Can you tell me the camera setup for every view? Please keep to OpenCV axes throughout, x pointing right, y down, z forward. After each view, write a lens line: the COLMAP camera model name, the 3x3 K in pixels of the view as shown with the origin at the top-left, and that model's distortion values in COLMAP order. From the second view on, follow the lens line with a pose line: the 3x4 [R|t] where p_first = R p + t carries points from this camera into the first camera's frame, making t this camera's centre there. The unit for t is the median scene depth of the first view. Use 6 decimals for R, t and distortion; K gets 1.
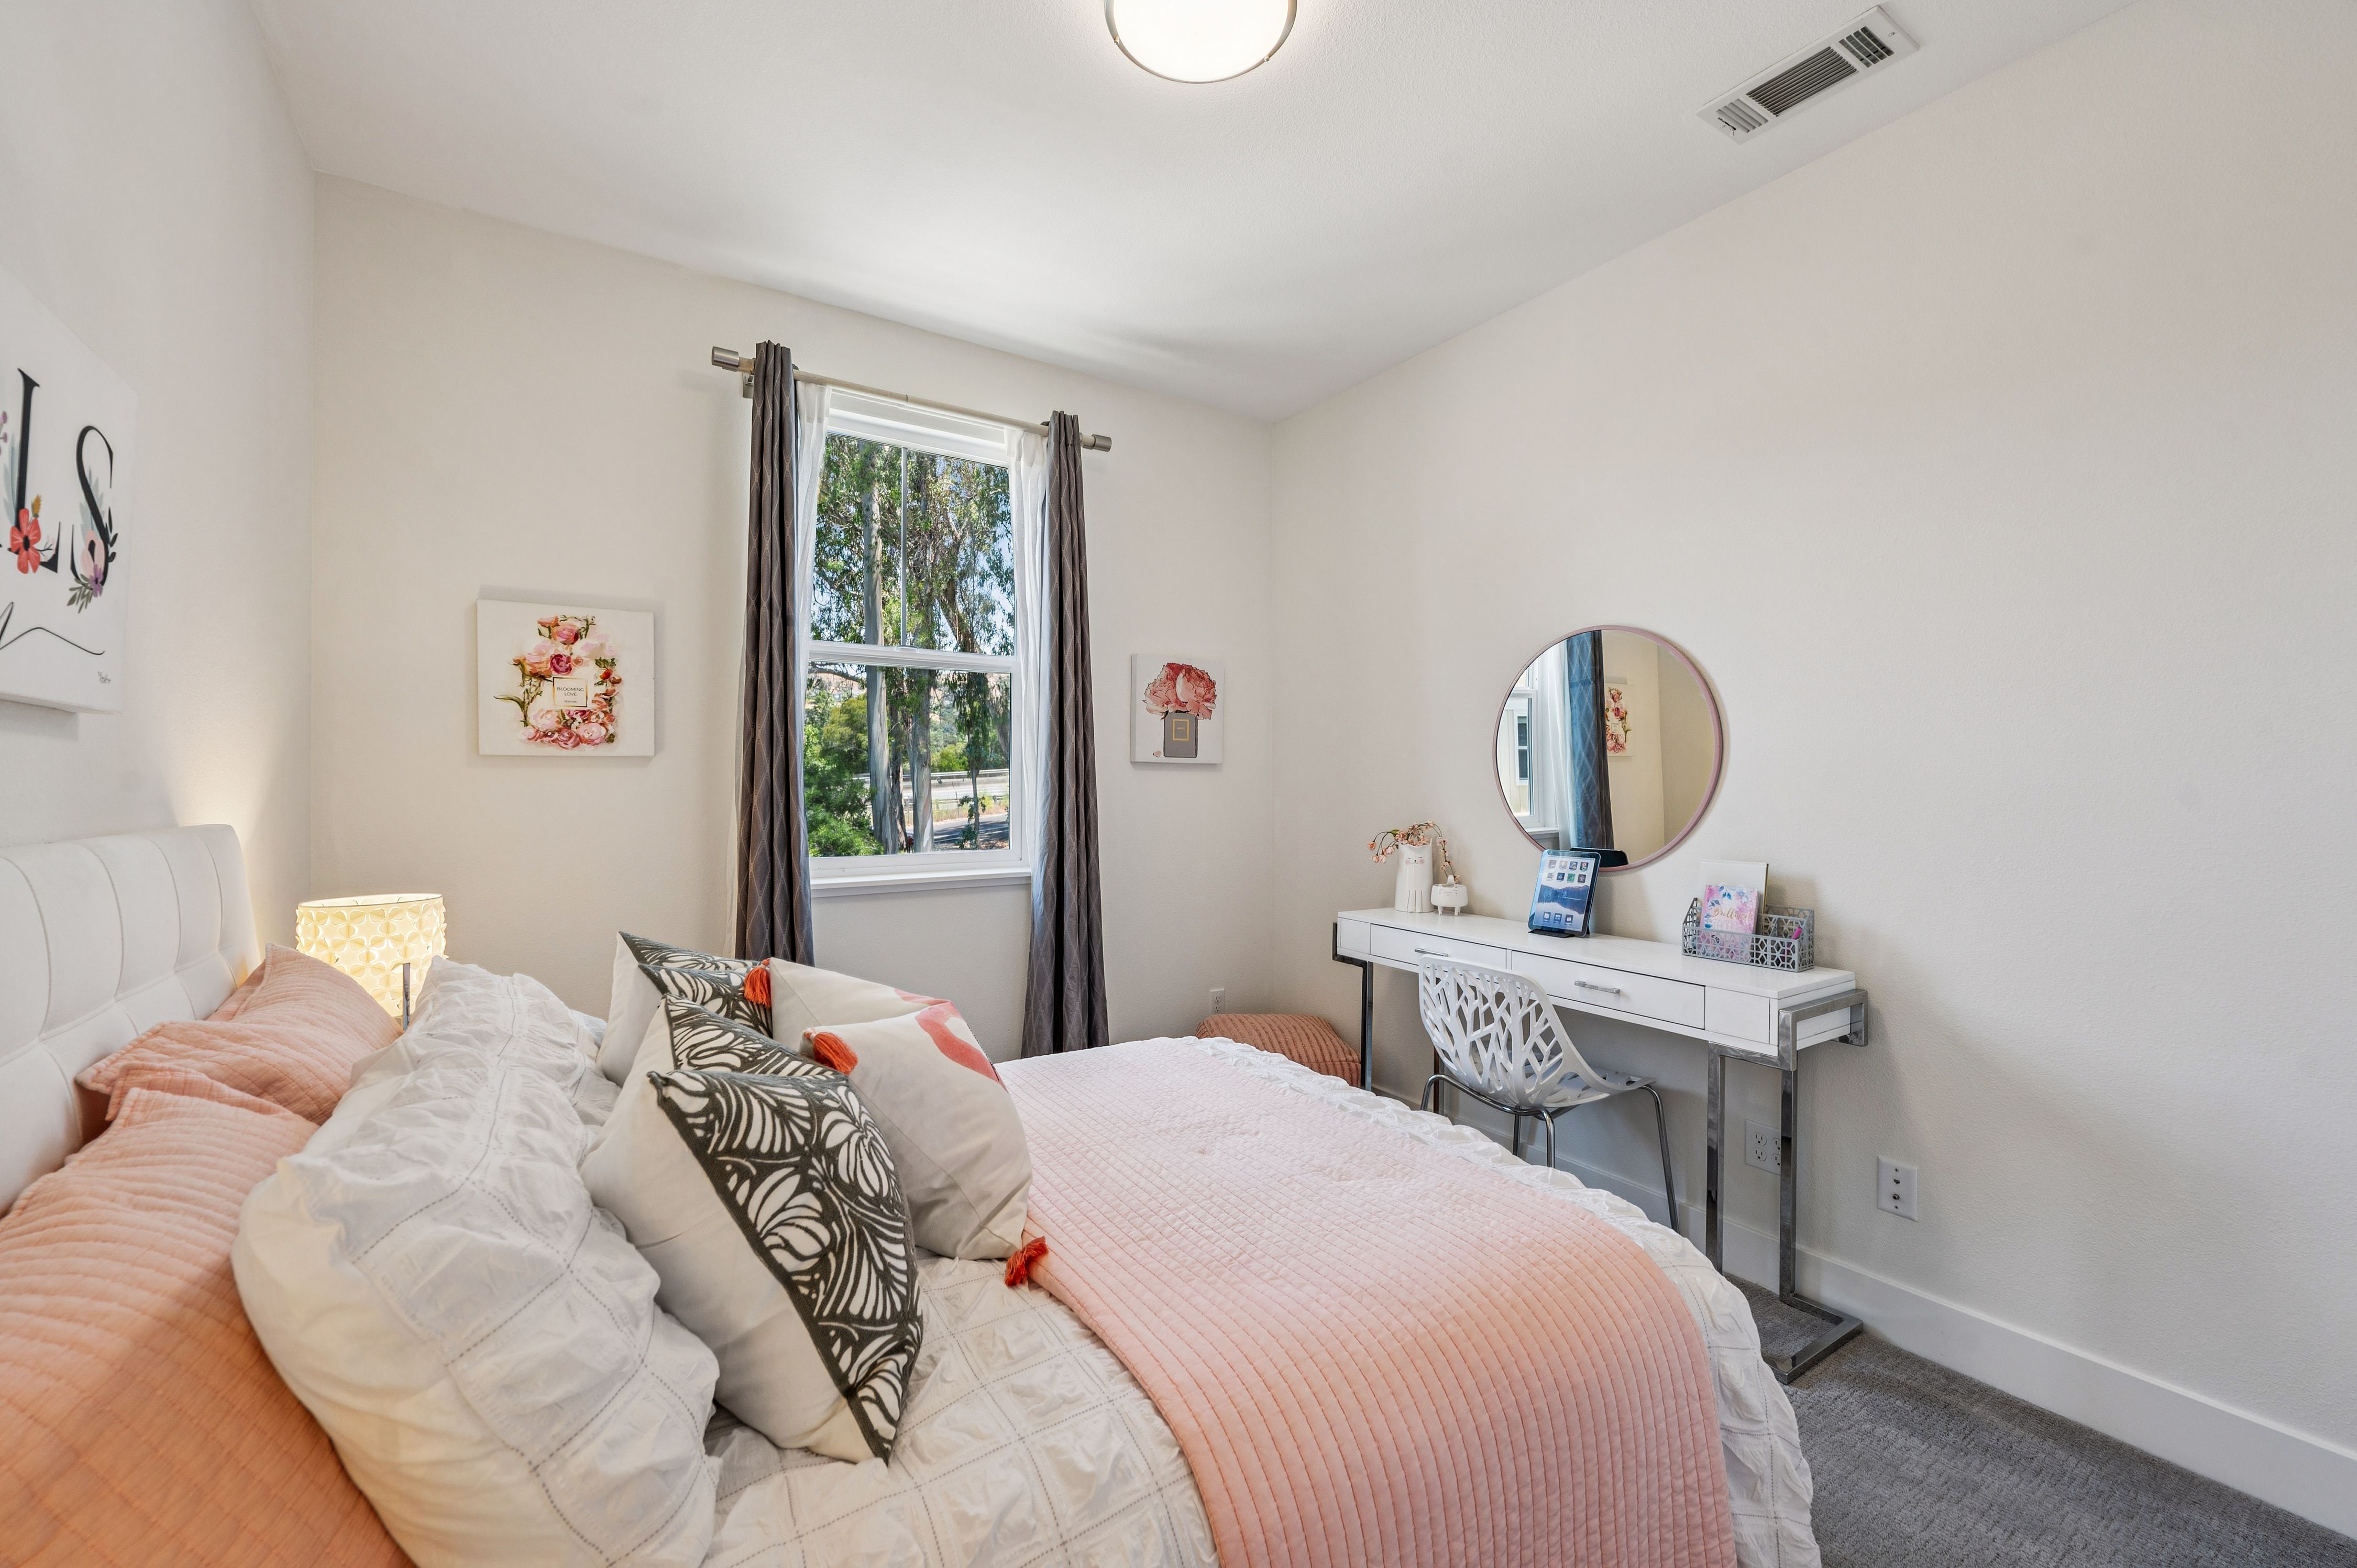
lens RADIAL K [[945.5, 0, 1186.9], [0, 945.5, 782.7], [0, 0, 1]] dist [0.000822, 0.000140]
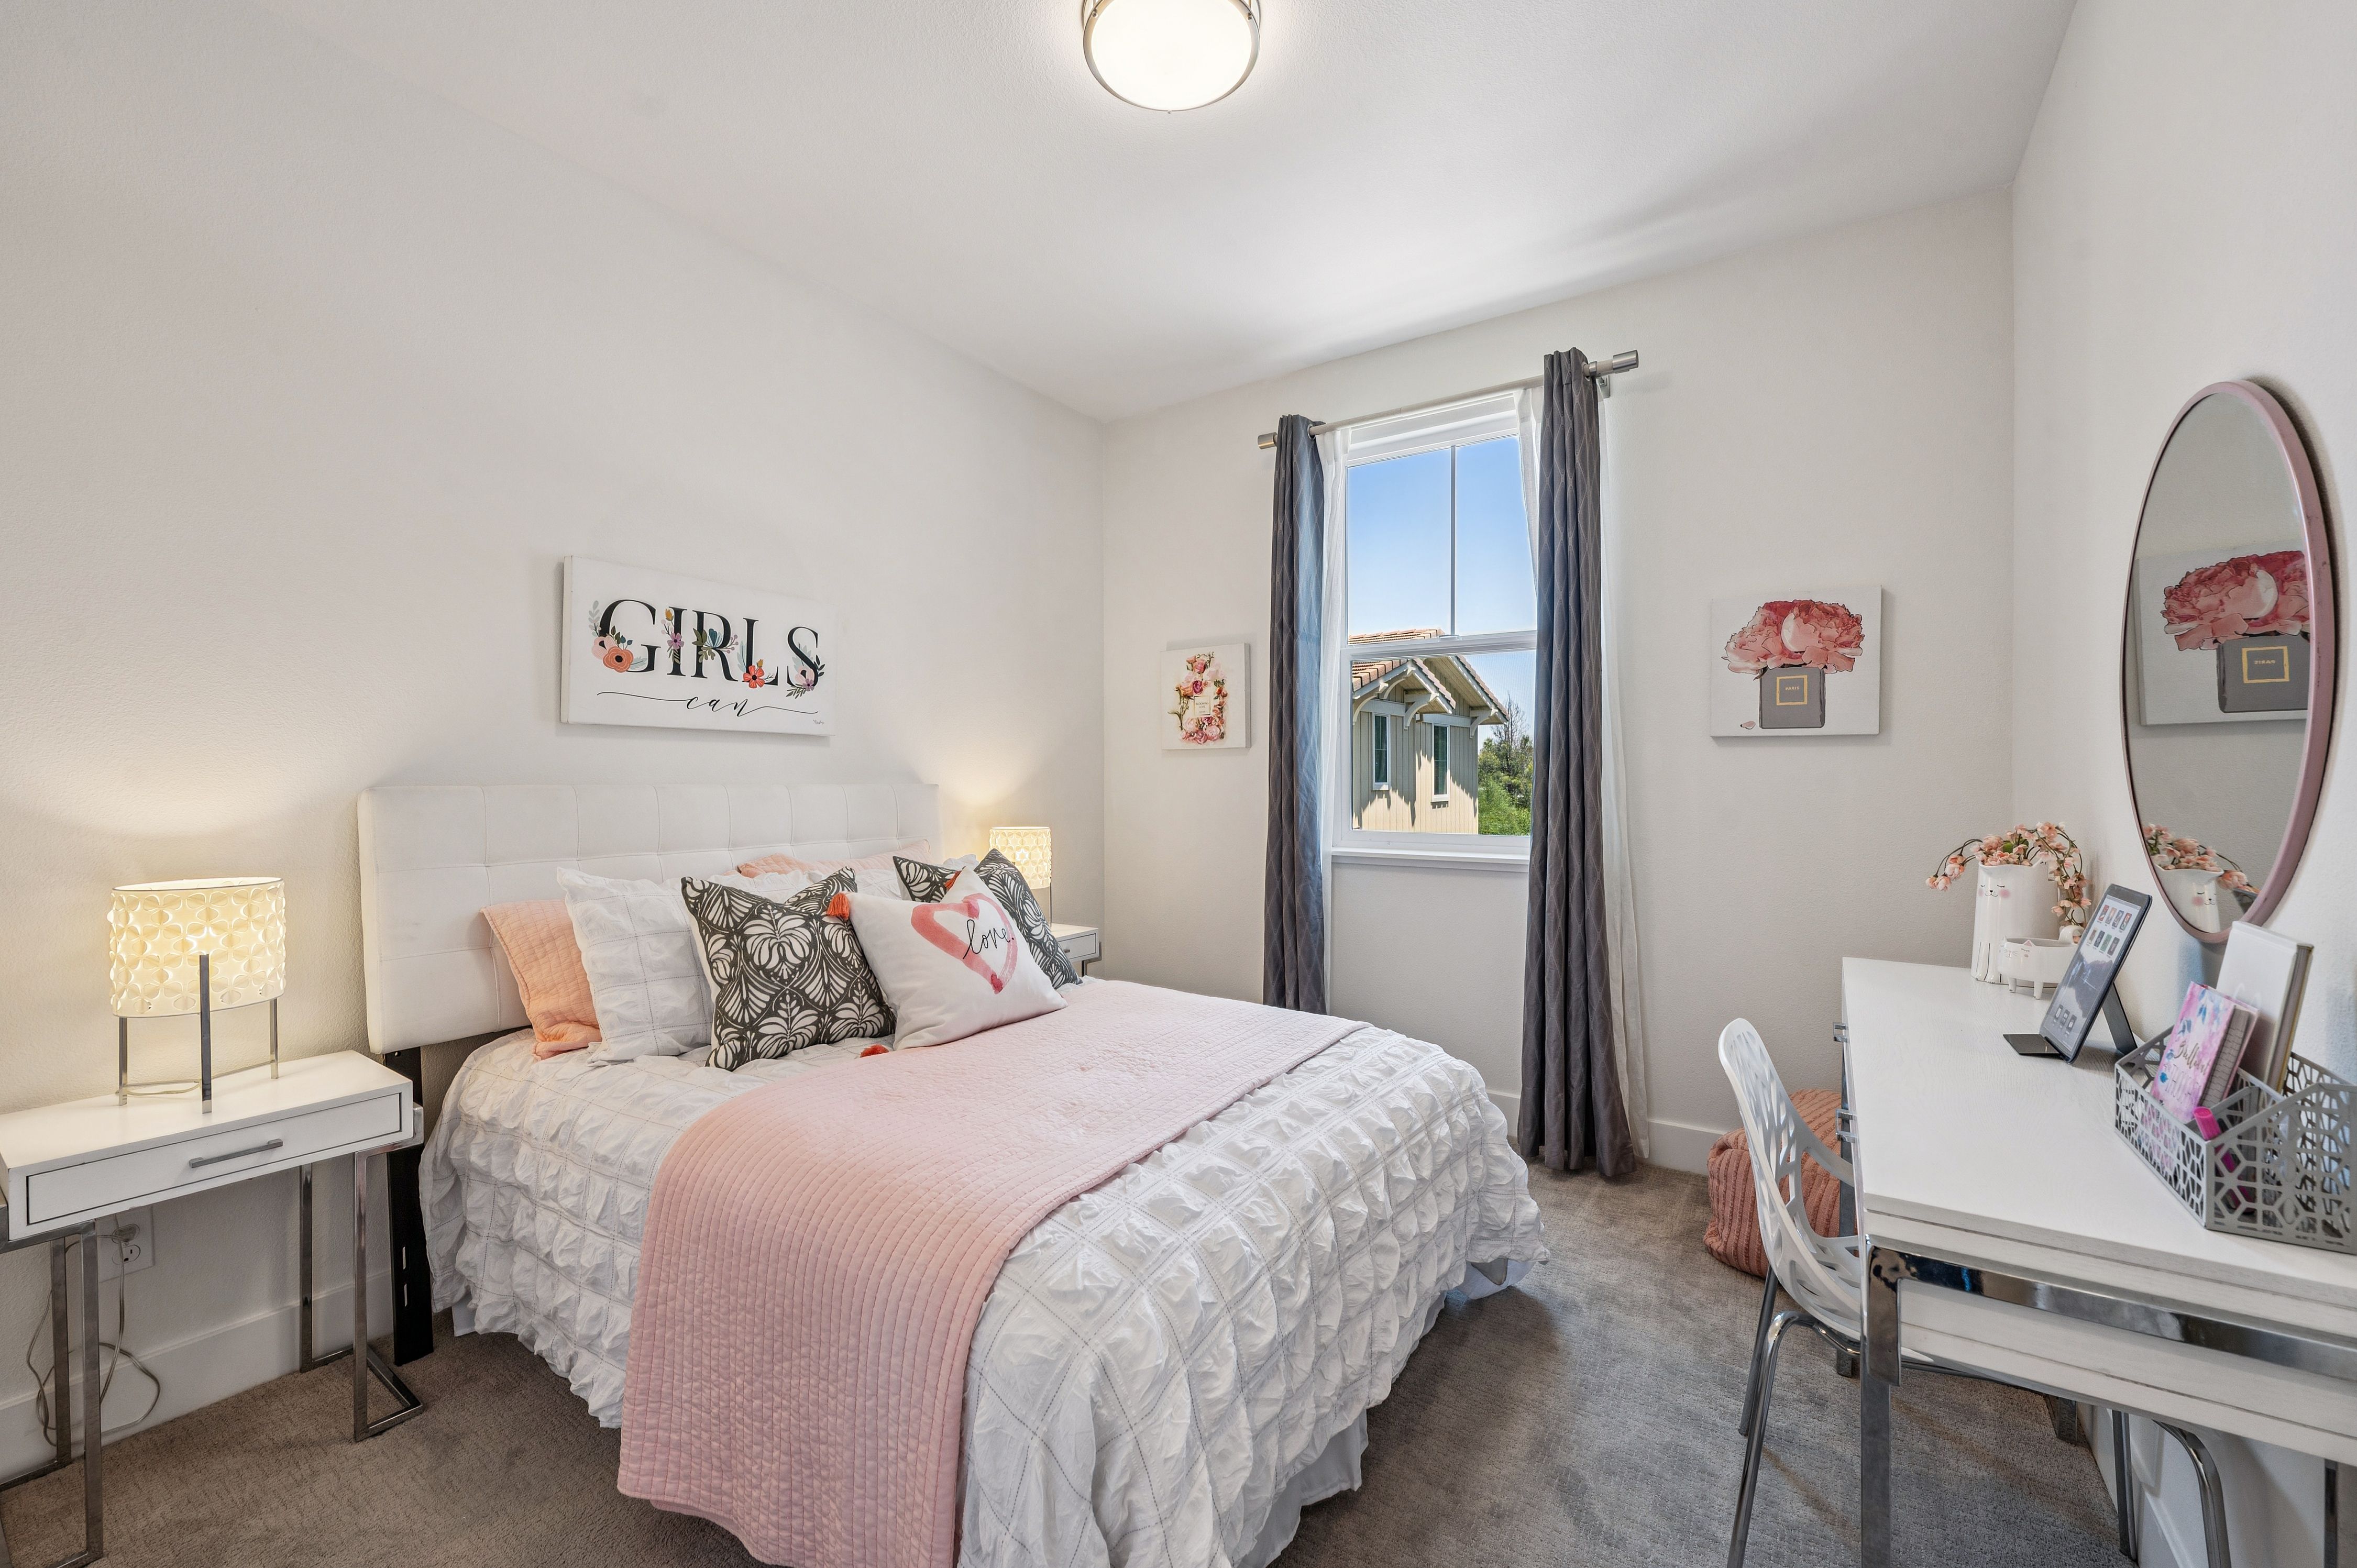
lens RADIAL K [[945.5, 0, 1186.9], [0, 945.5, 782.7], [0, 0, 1]] dist [0.000822, 0.000140]
pose [[0.388059, 0.004683, -0.921623, 0.693783], [-0.000618, 0.999988, 0.004821, 0.017628], [0.921634, -0.001301, 0.388058, 0.400845]]
